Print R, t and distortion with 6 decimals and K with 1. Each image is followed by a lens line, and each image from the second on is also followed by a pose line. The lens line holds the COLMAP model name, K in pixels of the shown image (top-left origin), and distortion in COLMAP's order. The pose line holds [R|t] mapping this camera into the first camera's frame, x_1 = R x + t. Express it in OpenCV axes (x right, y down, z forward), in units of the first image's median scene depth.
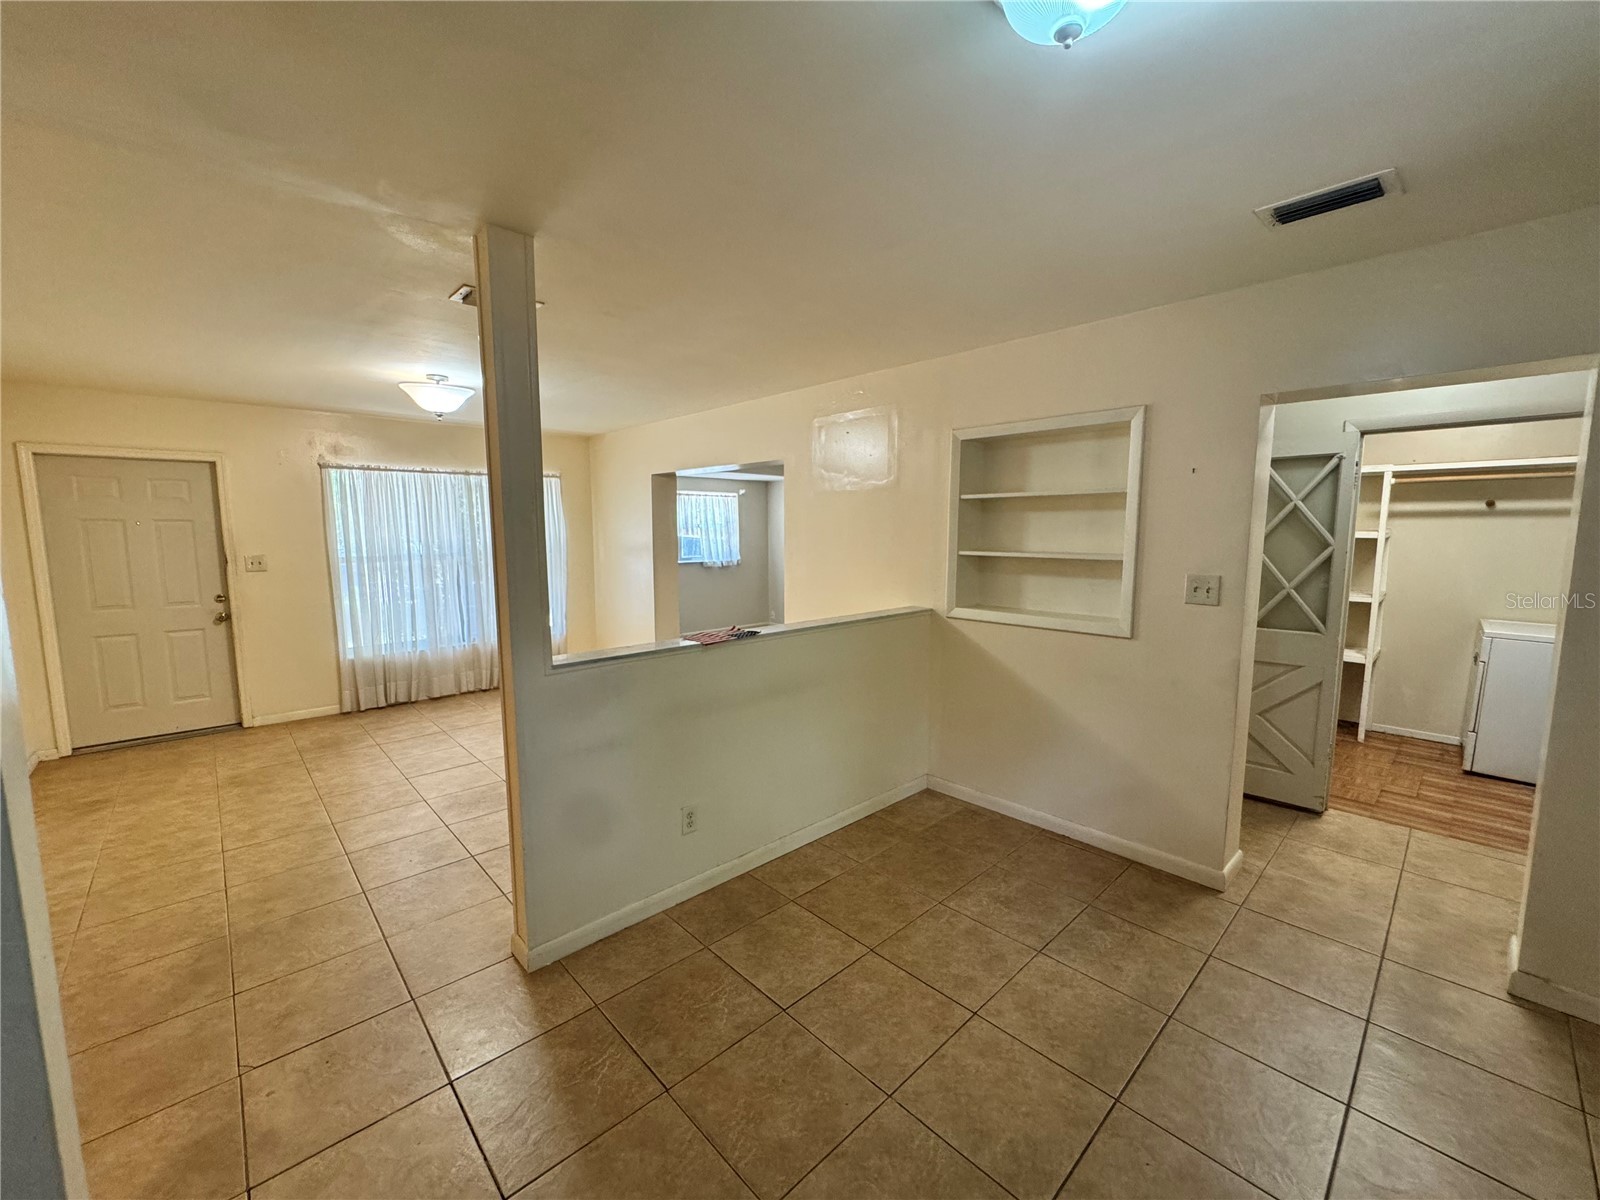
lens RADIAL K [[642.2, 0, 800.7], [0, 642.2, 604.0], [0, 0, 1]] dist [-0.004399, 0.000834]
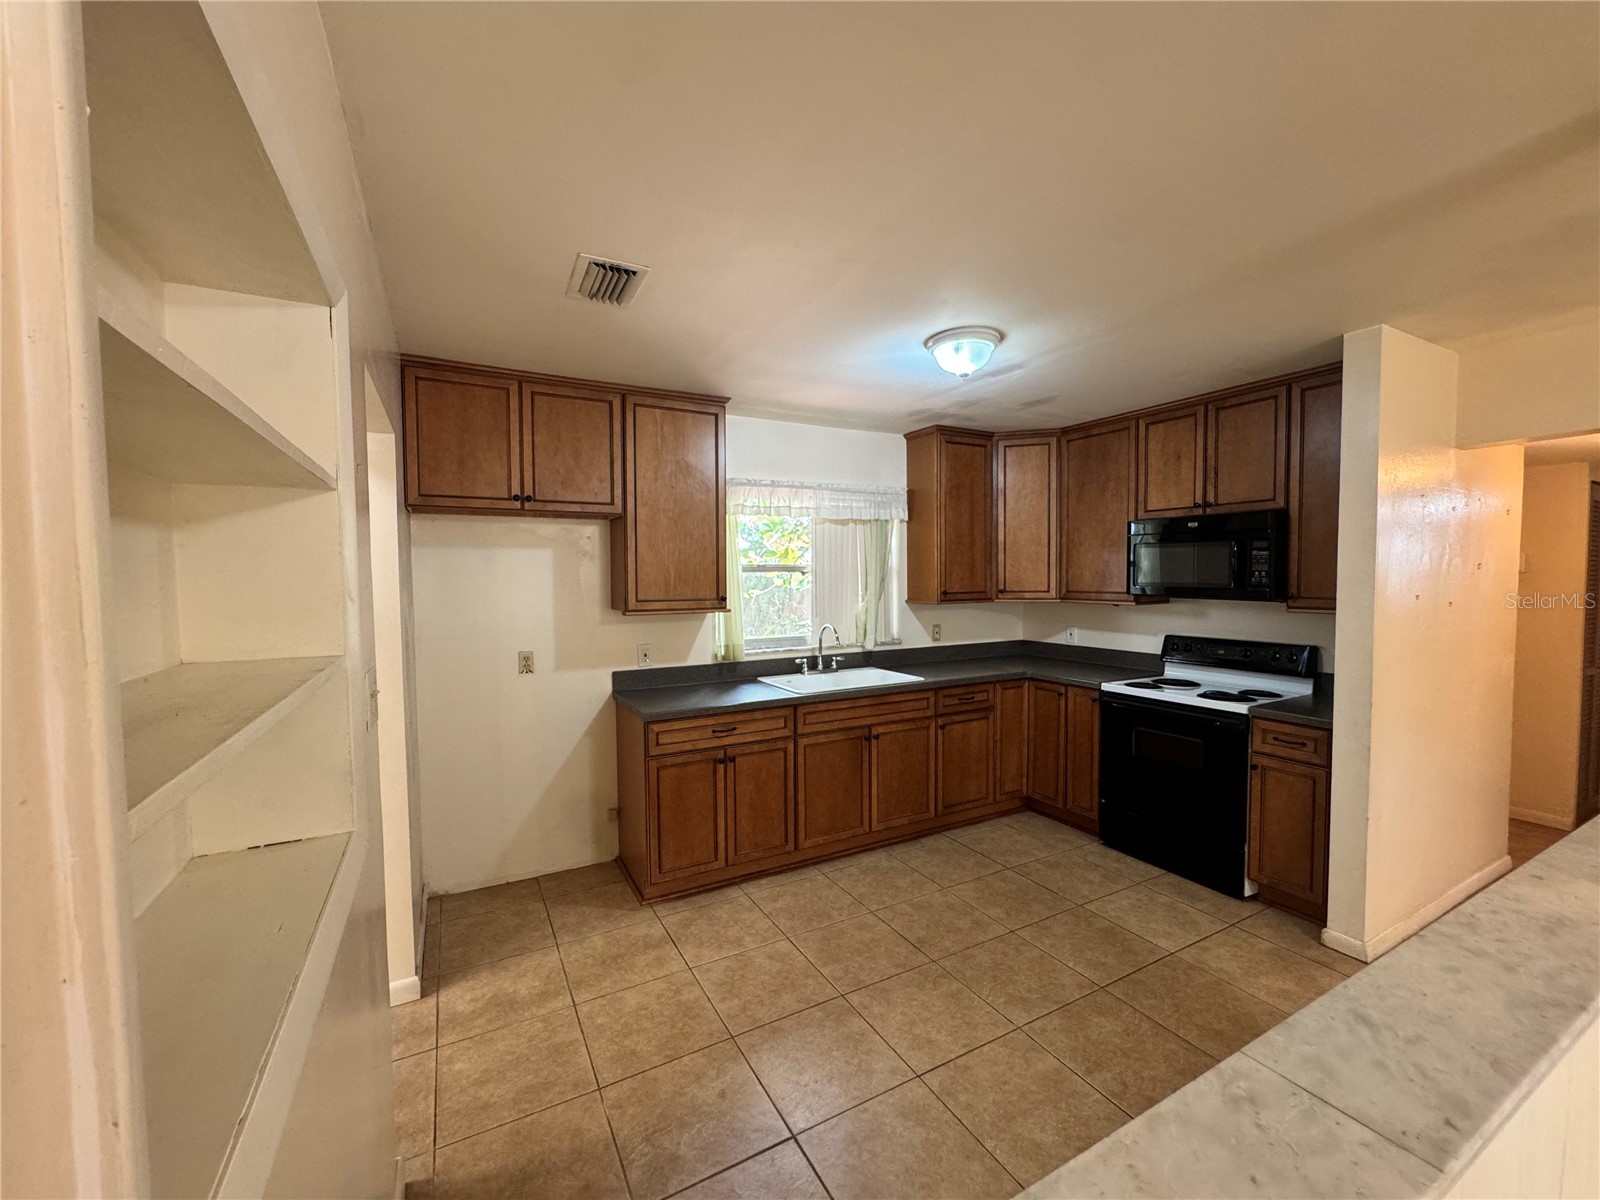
lens RADIAL K [[642.2, 0, 802.8], [0, 642.2, 601.3], [0, 0, 1]] dist [-0.004399, 0.000834]
pose [[-0.967909, -0.001302, 0.251296, 0.087620], [0.039462, 0.986793, 0.157107, -0.098079], [-0.248182, 0.161982, -0.955075, 0.810343]]
